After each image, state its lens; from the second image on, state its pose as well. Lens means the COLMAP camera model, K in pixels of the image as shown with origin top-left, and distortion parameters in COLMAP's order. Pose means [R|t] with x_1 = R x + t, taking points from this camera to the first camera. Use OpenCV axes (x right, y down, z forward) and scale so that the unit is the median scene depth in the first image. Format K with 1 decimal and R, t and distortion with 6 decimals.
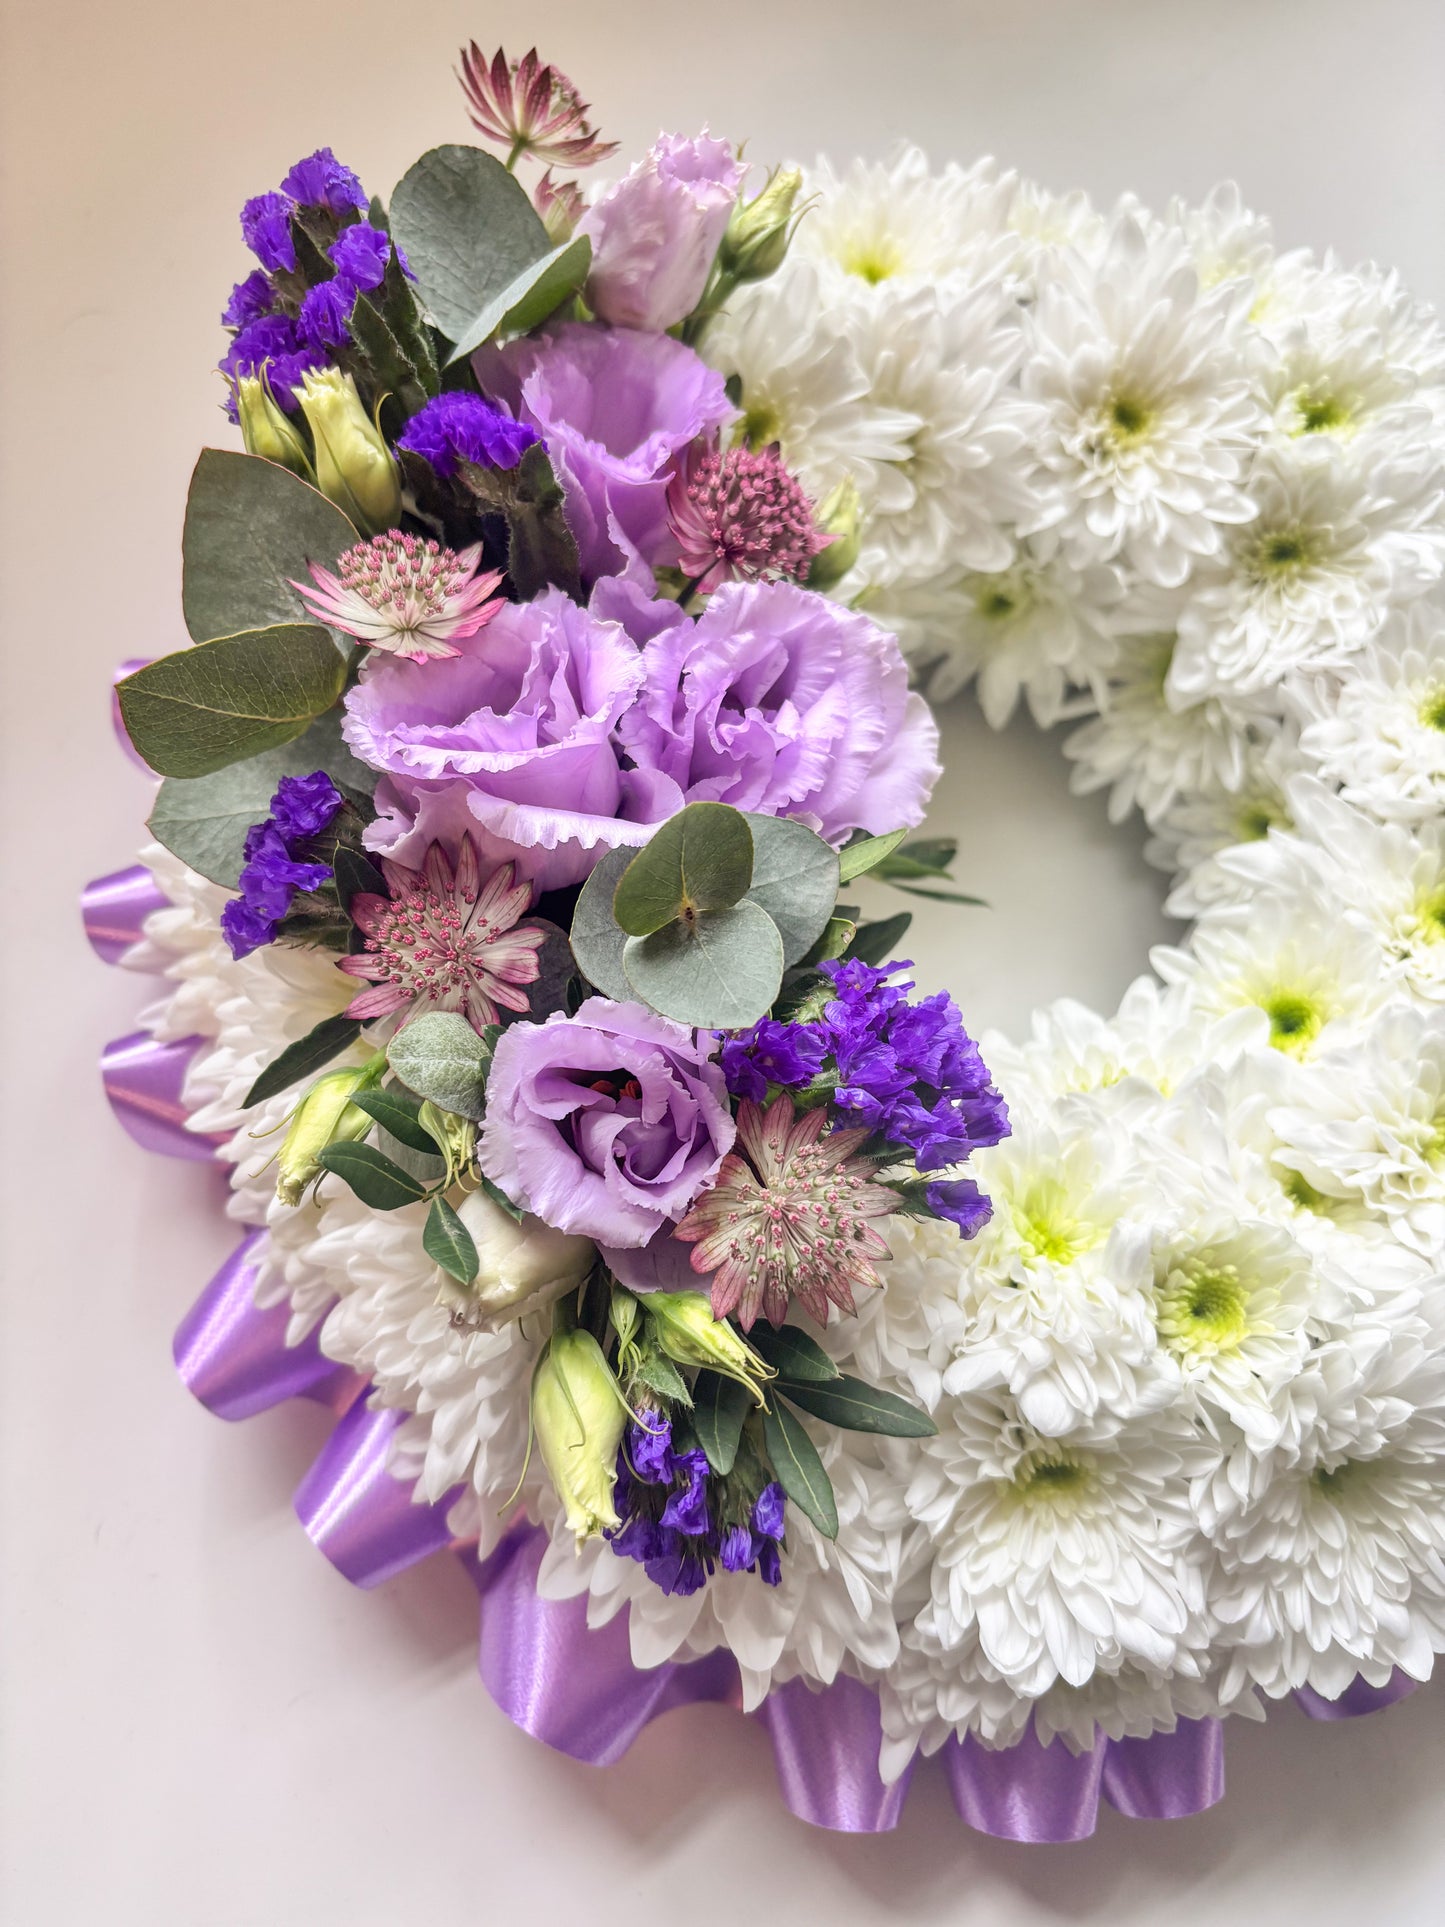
lens RADIAL K [[1526.7, 0, 725.4], [0, 1526.7, 976.9], [0, 0, 1]] dist [-0.001651, -0.045108]
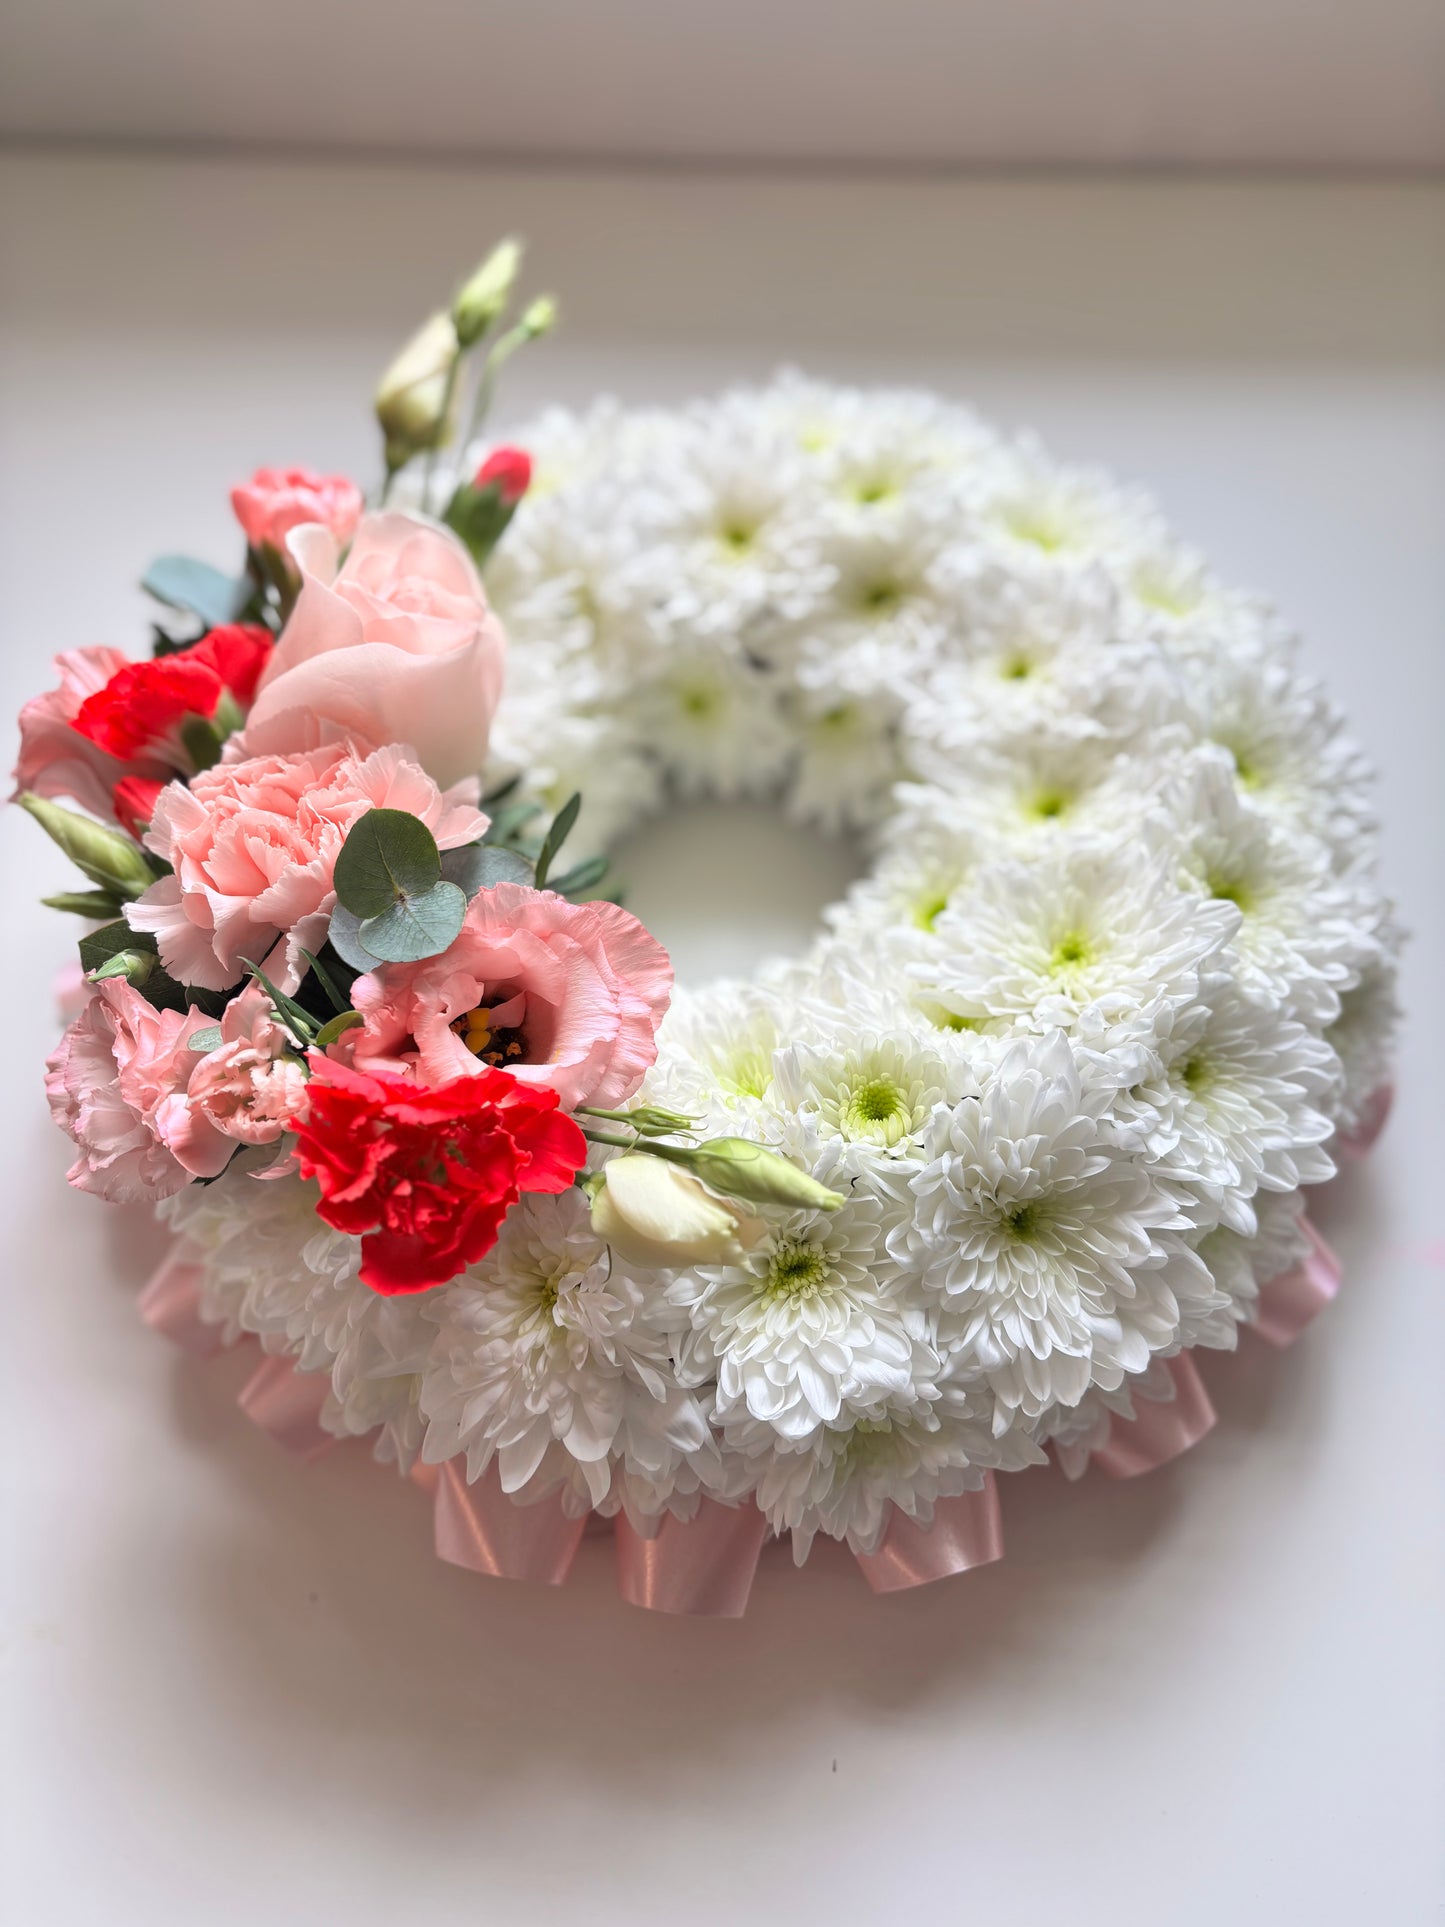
lens RADIAL K [[1526.7, 0, 726.5], [0, 1526.7, 969.1], [0, 0, 1]] dist [-0.001651, -0.045108]
pose [[0.966042, -0.253063, -0.052166, 0.286493], [0.236265, 0.946886, -0.218143, 0.349633], [0.104599, 0.198411, 0.974522, -0.285209]]
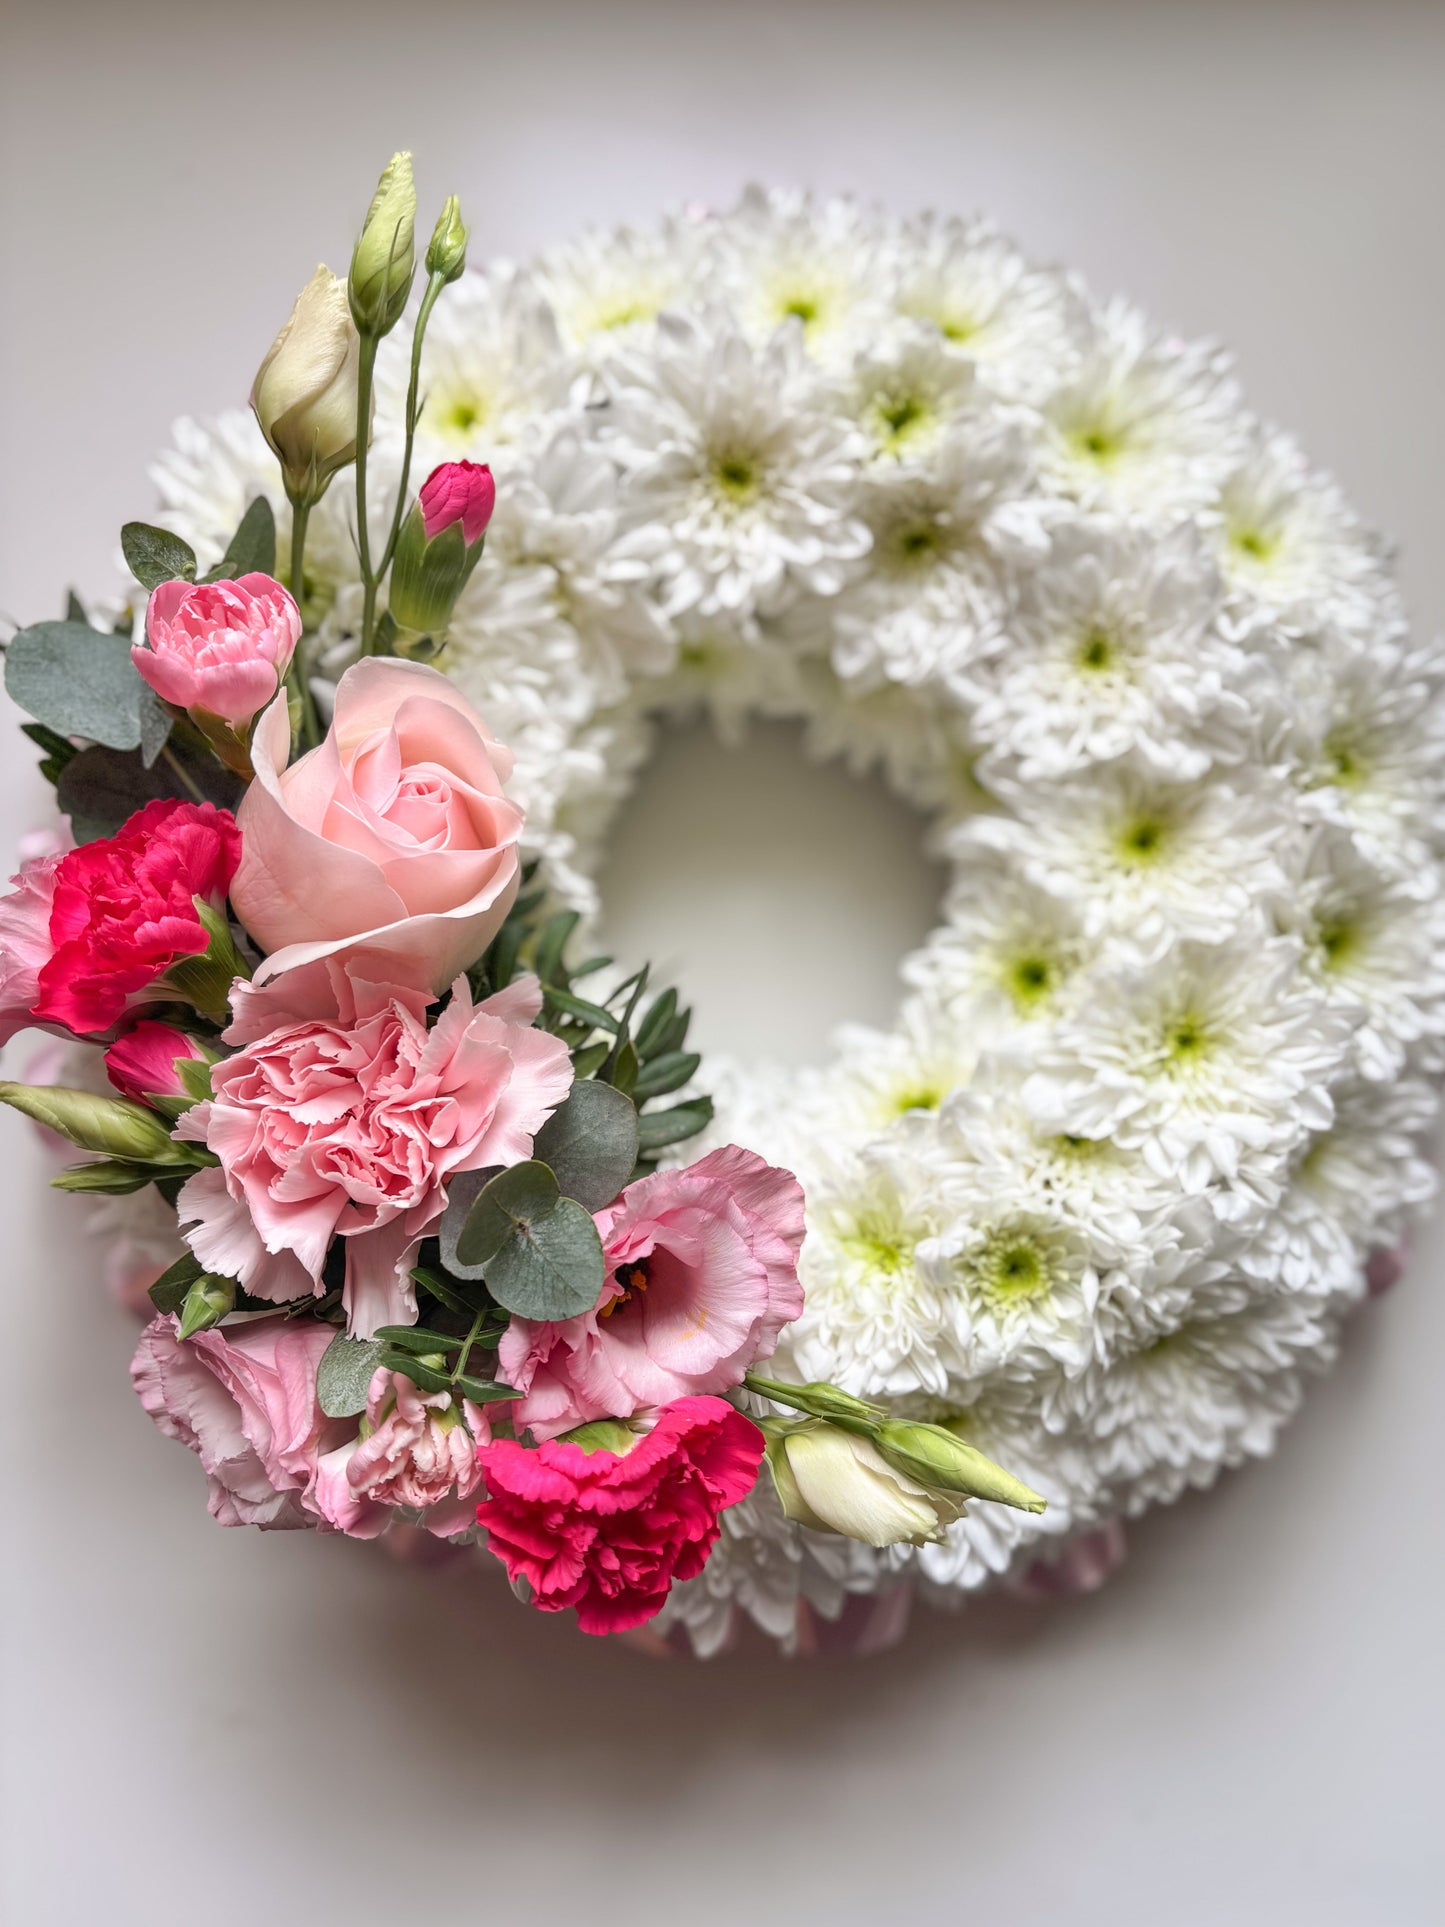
lens RADIAL K [[1526.7, 0, 751.2], [0, 1526.7, 993.1], [0, 0, 1]] dist [-0.001651, -0.045108]
pose [[0.934165, -0.350657, -0.066152, 0.272475], [0.355907, 0.902157, 0.243808, -0.373111], [-0.025814, -0.251300, 0.967565, -0.160948]]
